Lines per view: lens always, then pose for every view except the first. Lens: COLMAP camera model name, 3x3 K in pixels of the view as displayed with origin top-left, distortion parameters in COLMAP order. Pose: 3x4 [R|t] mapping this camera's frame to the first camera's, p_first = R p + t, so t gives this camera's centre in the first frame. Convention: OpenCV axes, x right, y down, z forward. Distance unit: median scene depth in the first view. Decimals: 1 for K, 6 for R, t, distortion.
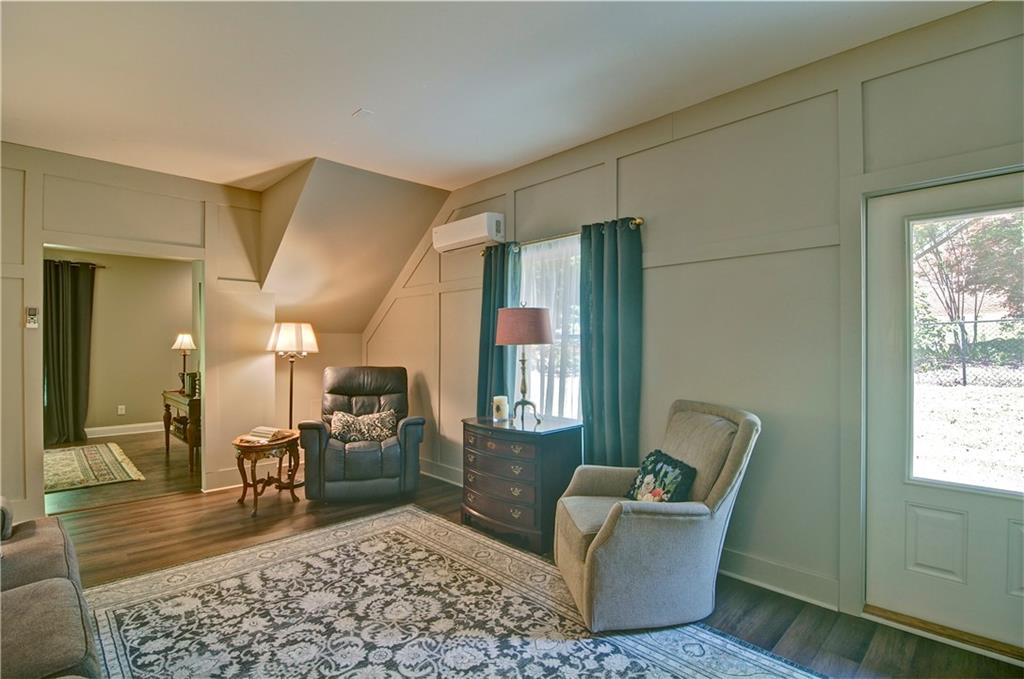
lens RADIAL K [[470.0, 0, 542.5], [0, 470.0, 344.8], [0, 0, 1]] dist [-0.020657, -0.001635]
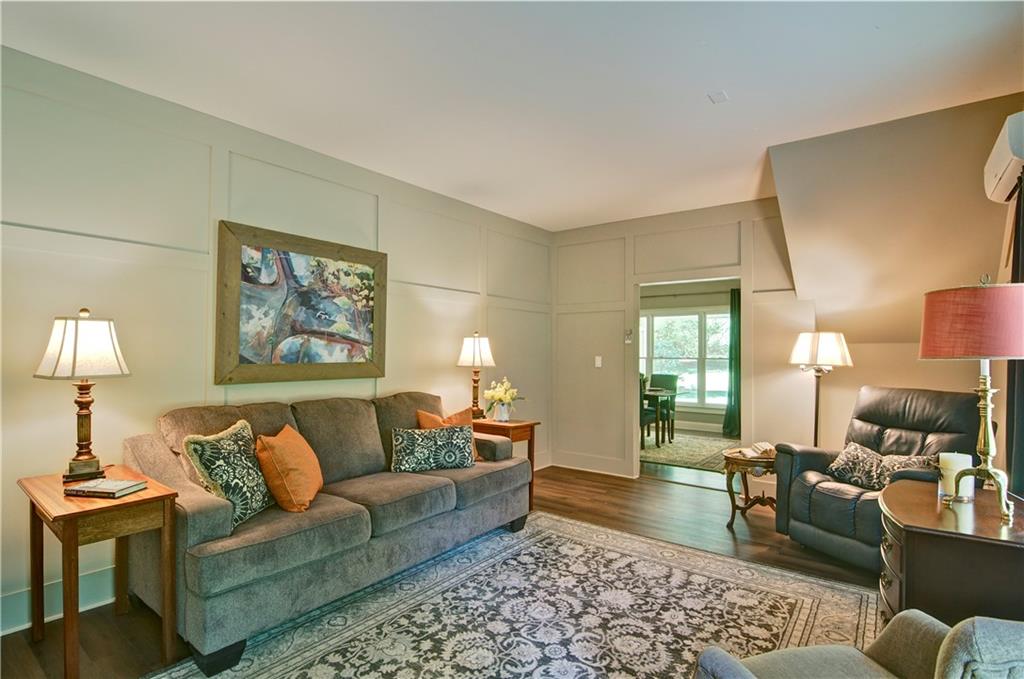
lens RADIAL K [[502.0, 0, 503.2], [0, 502.0, 343.9], [0, 0, 1]] dist [-0.008885, -0.006031]
pose [[0.126737, -0.016766, -0.991795, 0.619214], [-0.012109, 0.999756, -0.018448, -0.001156], [0.991862, 0.014348, 0.126503, 0.591427]]
